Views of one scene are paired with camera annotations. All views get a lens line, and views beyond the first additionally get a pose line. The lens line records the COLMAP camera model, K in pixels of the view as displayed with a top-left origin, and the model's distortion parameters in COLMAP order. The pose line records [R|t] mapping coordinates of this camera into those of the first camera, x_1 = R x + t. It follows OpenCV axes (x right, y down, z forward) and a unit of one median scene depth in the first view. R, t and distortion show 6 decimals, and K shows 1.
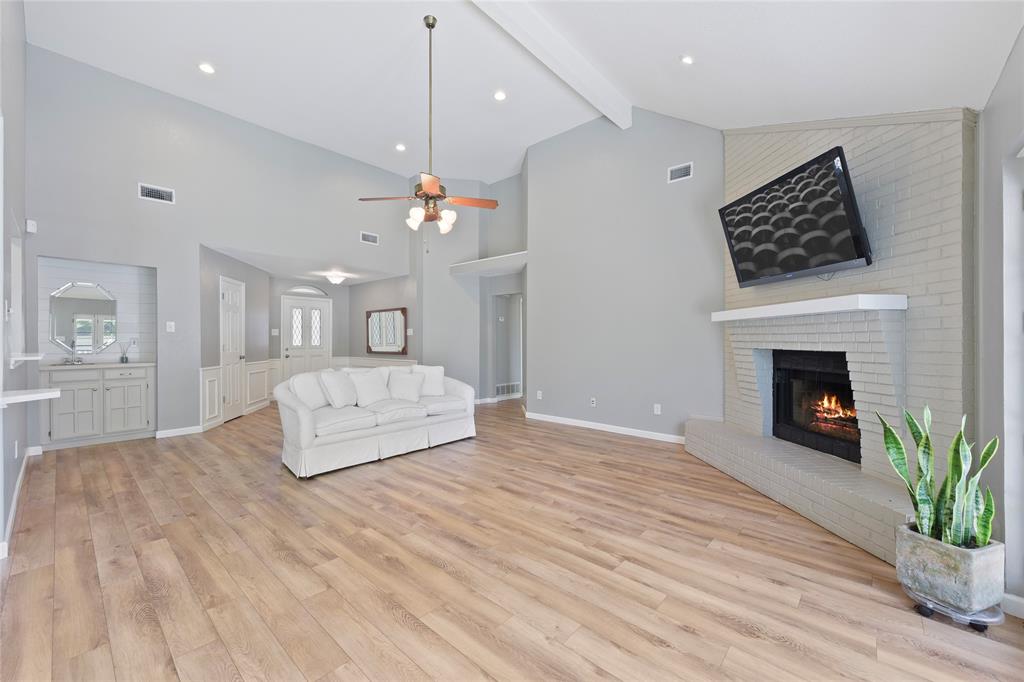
lens RADIAL K [[402.8, 0, 510.6], [0, 402.8, 339.8], [0, 0, 1]] dist [0.005007, -0.000155]
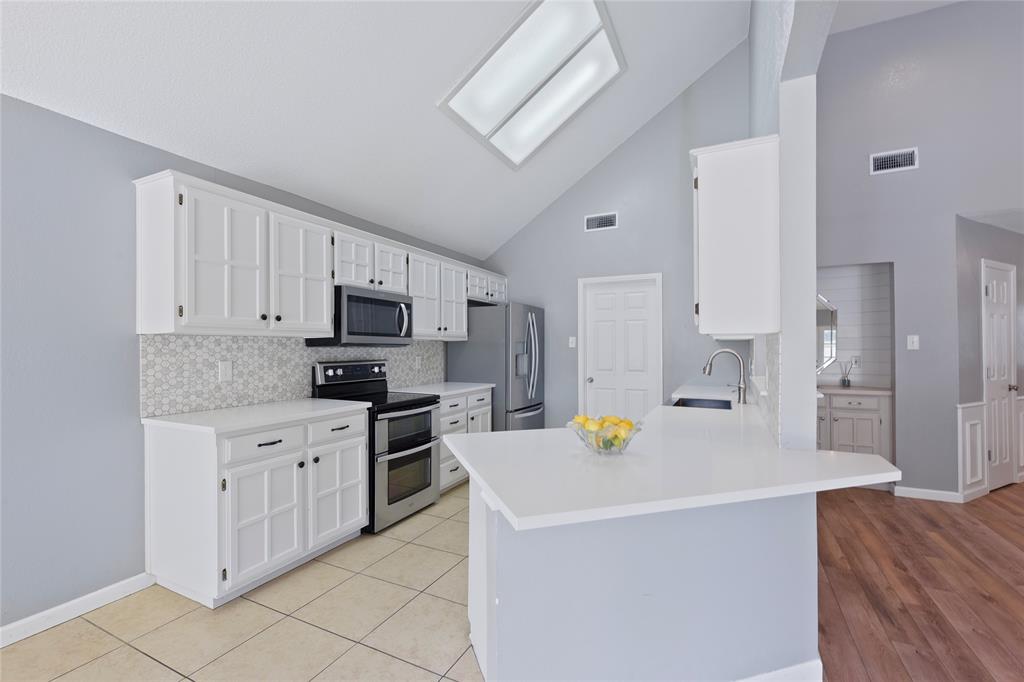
lens RADIAL K [[444.9, 0, 511.8], [0, 444.9, 346.5], [0, 0, 1]] dist [-0.001205, -0.001050]
pose [[0.269612, 0.002493, -0.962966, -0.408387], [0.001065, 0.999995, 0.002887, -0.040227], [0.962969, -0.001804, 0.269608, 0.166387]]
